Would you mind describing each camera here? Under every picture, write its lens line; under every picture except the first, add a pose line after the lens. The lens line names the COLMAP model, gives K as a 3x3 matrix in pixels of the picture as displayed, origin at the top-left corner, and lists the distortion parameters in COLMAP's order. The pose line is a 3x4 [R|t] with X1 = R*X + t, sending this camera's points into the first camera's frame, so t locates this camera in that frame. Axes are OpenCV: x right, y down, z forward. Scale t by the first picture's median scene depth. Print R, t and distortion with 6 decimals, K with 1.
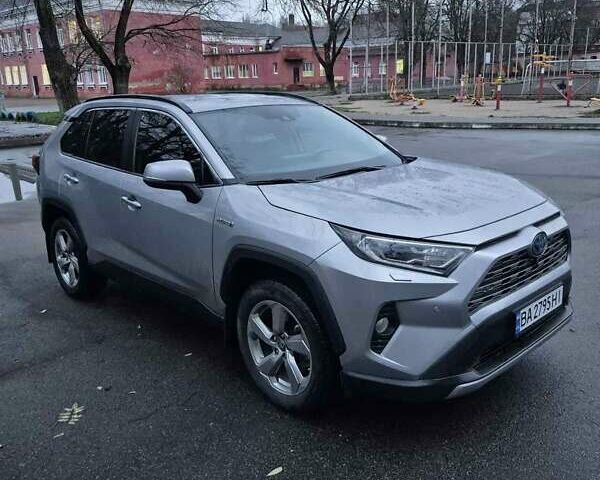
lens RADIAL K [[550.2, 0, 300.0], [0, 550.2, 240.0], [0, 0, 1]] dist [0.119957, -0.183965]
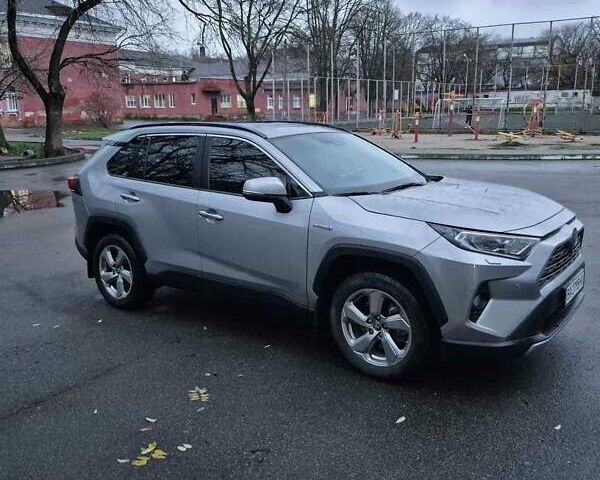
lens RADIAL K [[550.2, 0, 300.0], [0, 550.2, 240.0], [0, 0, 1]] dist [0.119957, -0.183965]
pose [[0.987742, -0.018195, 0.155033, -0.274833], [0.026408, 0.998346, -0.051077, 0.042022], [-0.153847, 0.054545, 0.986588, -0.134291]]
